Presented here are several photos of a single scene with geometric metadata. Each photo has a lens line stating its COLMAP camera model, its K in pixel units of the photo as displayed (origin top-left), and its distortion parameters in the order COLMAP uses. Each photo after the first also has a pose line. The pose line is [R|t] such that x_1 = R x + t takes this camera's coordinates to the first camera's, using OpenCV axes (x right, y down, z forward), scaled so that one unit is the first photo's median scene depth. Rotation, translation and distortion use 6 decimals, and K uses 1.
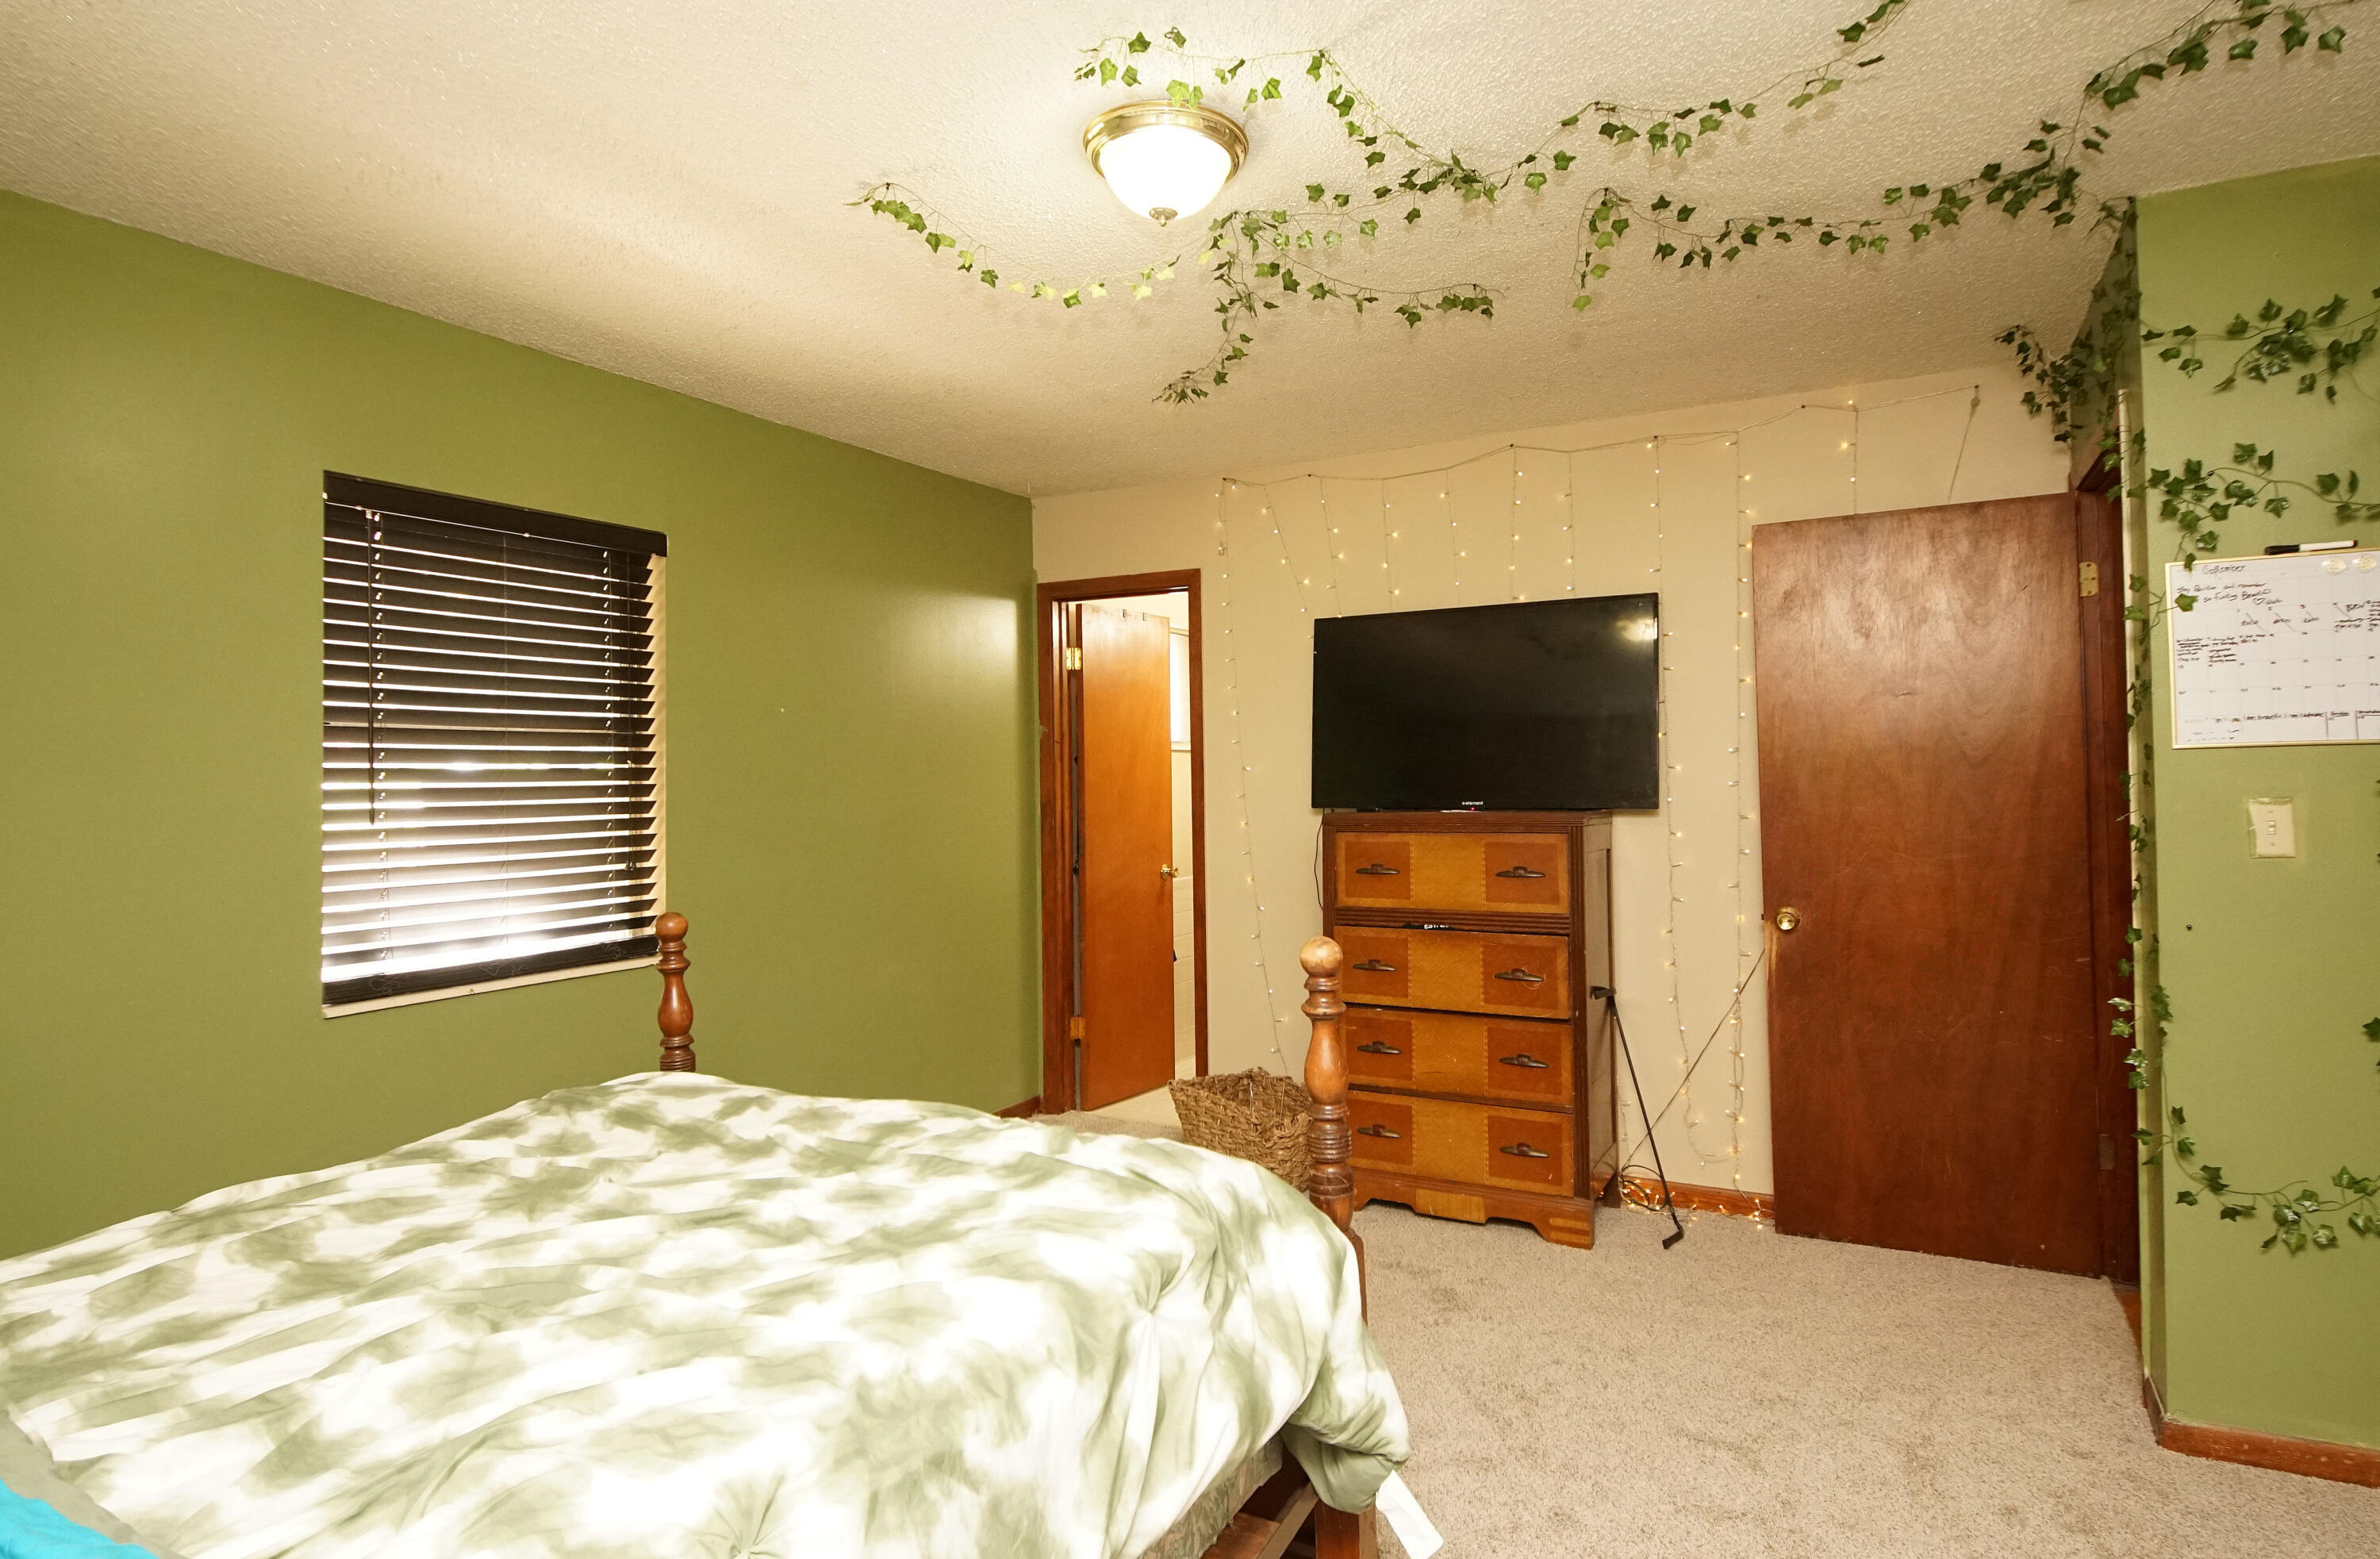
lens RADIAL K [[1272.1, 0, 1188.4], [0, 1272.1, 733.7], [0, 0, 1]] dist [0.002076, -0.000711]
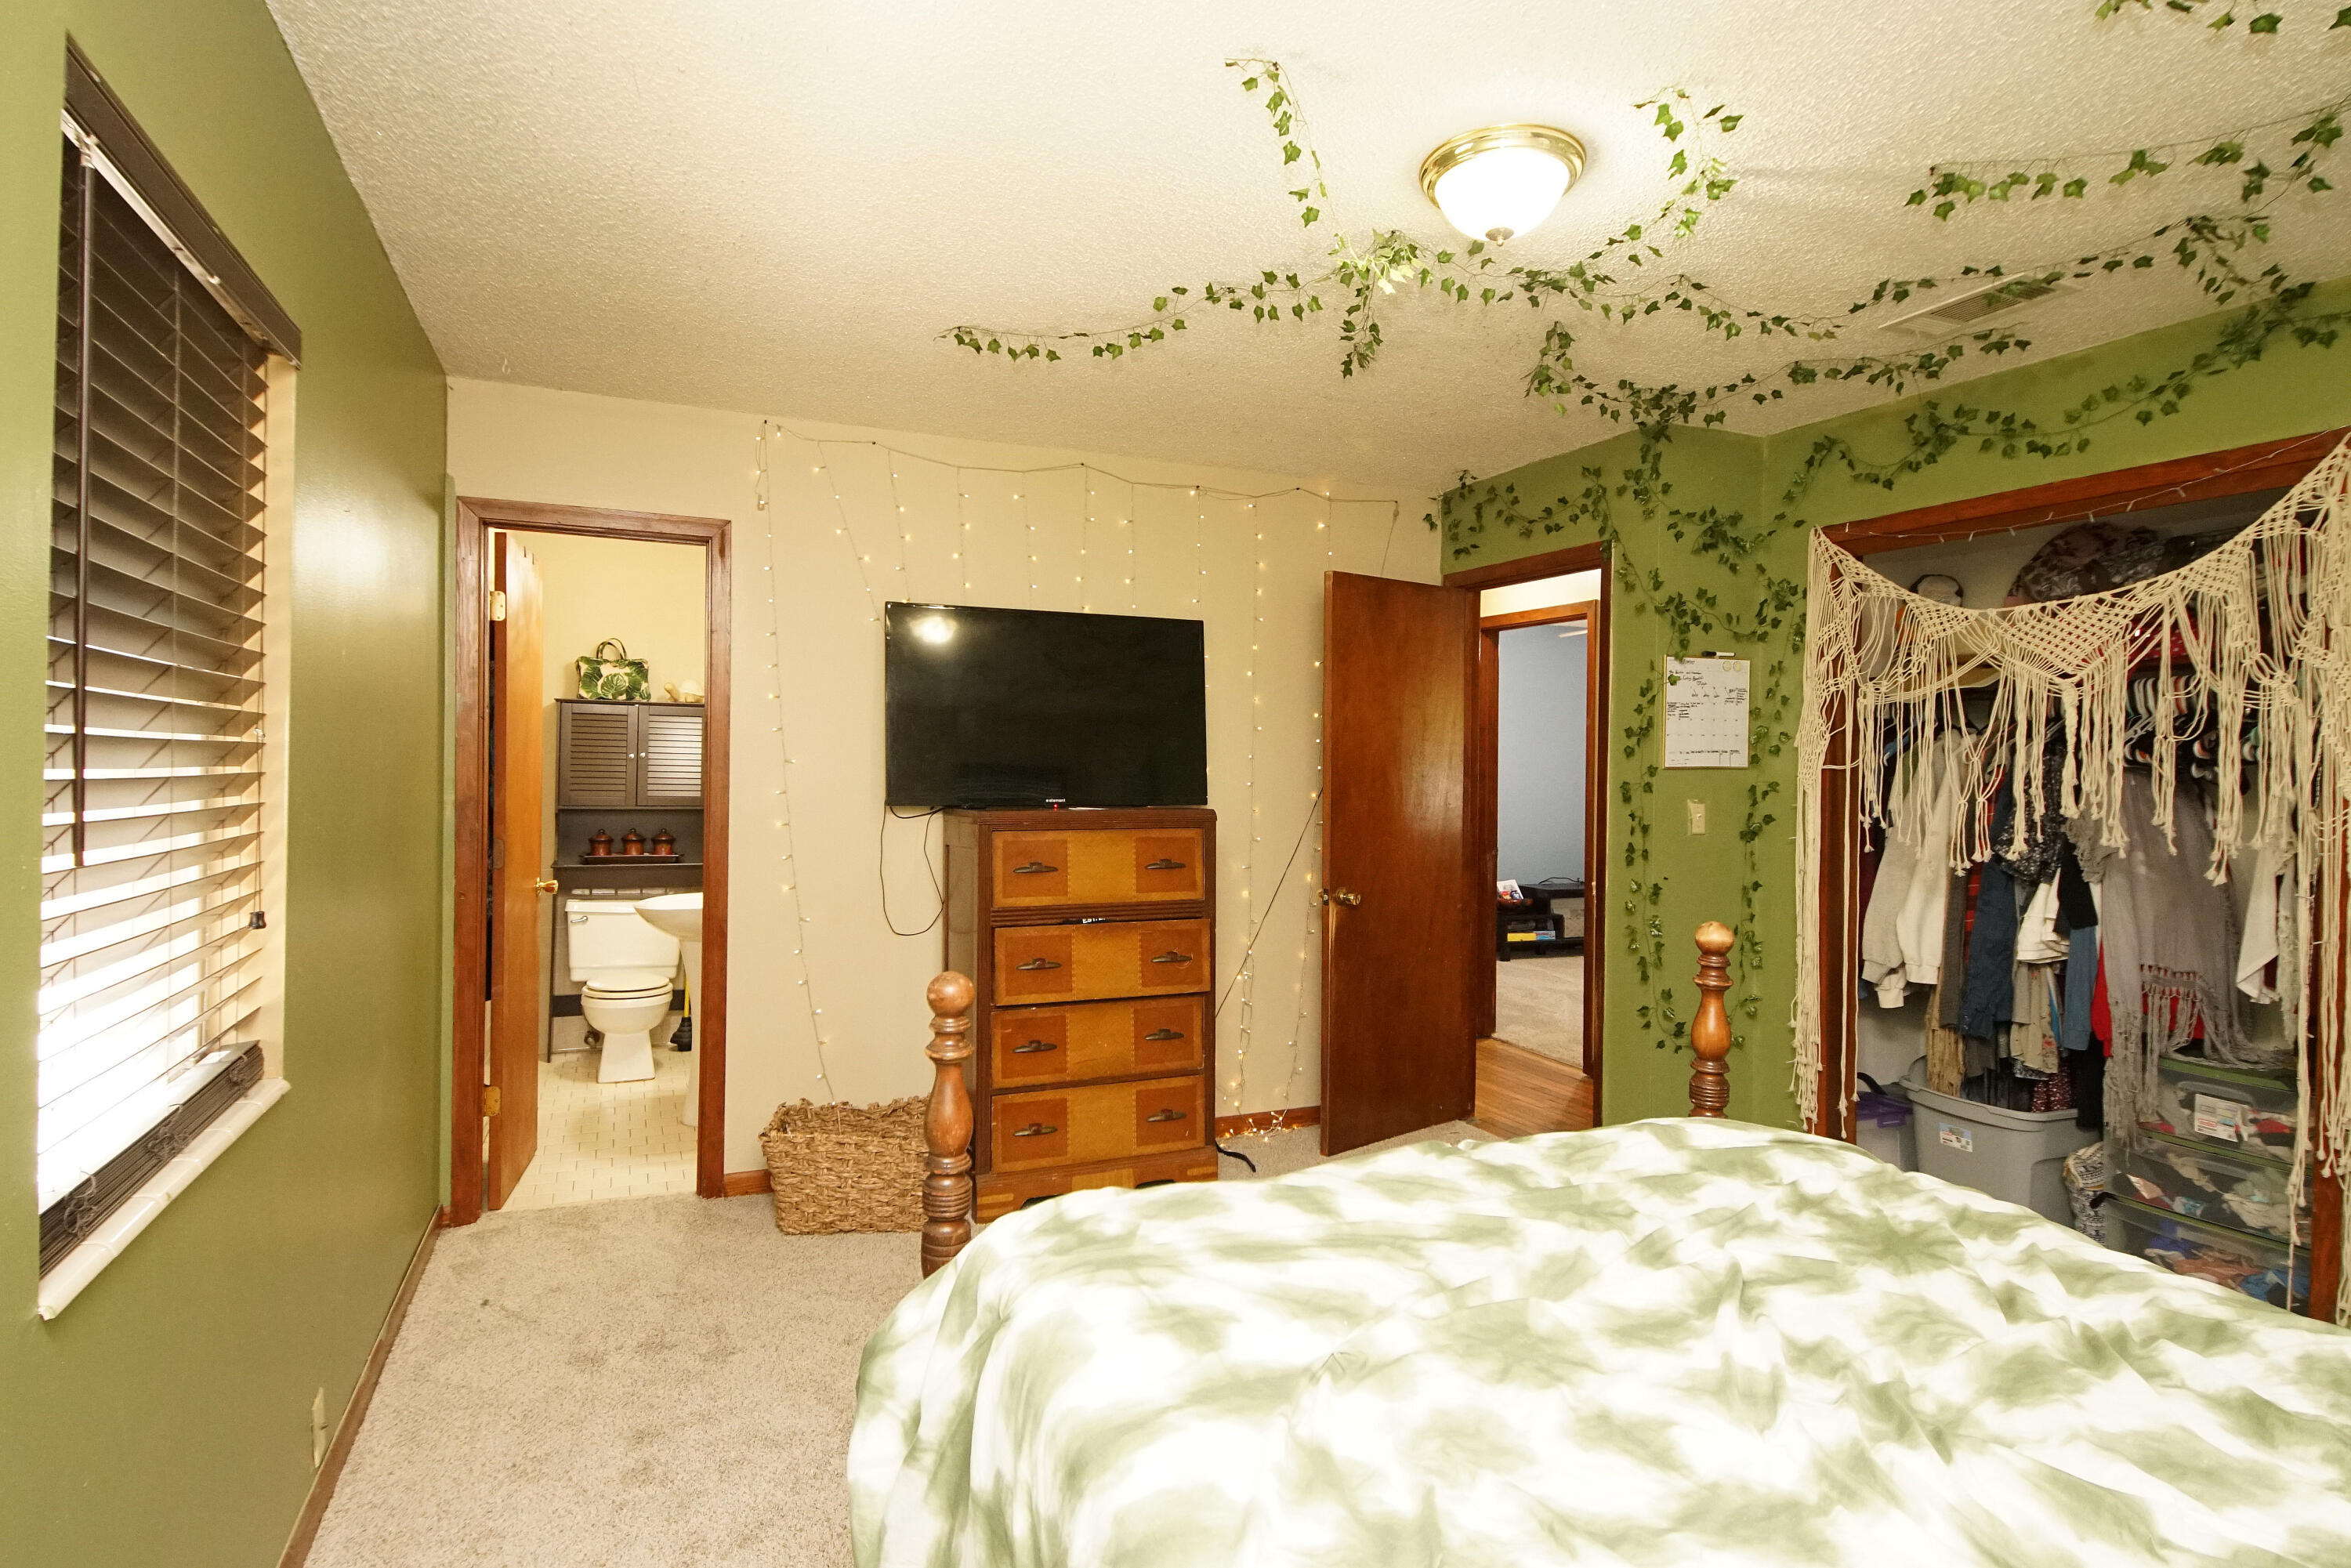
lens RADIAL K [[1245.4, 0, 1160.4], [0, 1245.4, 763.6], [0, 0, 1]] dist [0.040072, -0.030860]
pose [[0.617987, 0.022757, 0.785859, -0.586942], [-0.042686, 0.999078, 0.004636, 0.017162], [-0.785029, -0.036410, 0.618388, 0.338283]]
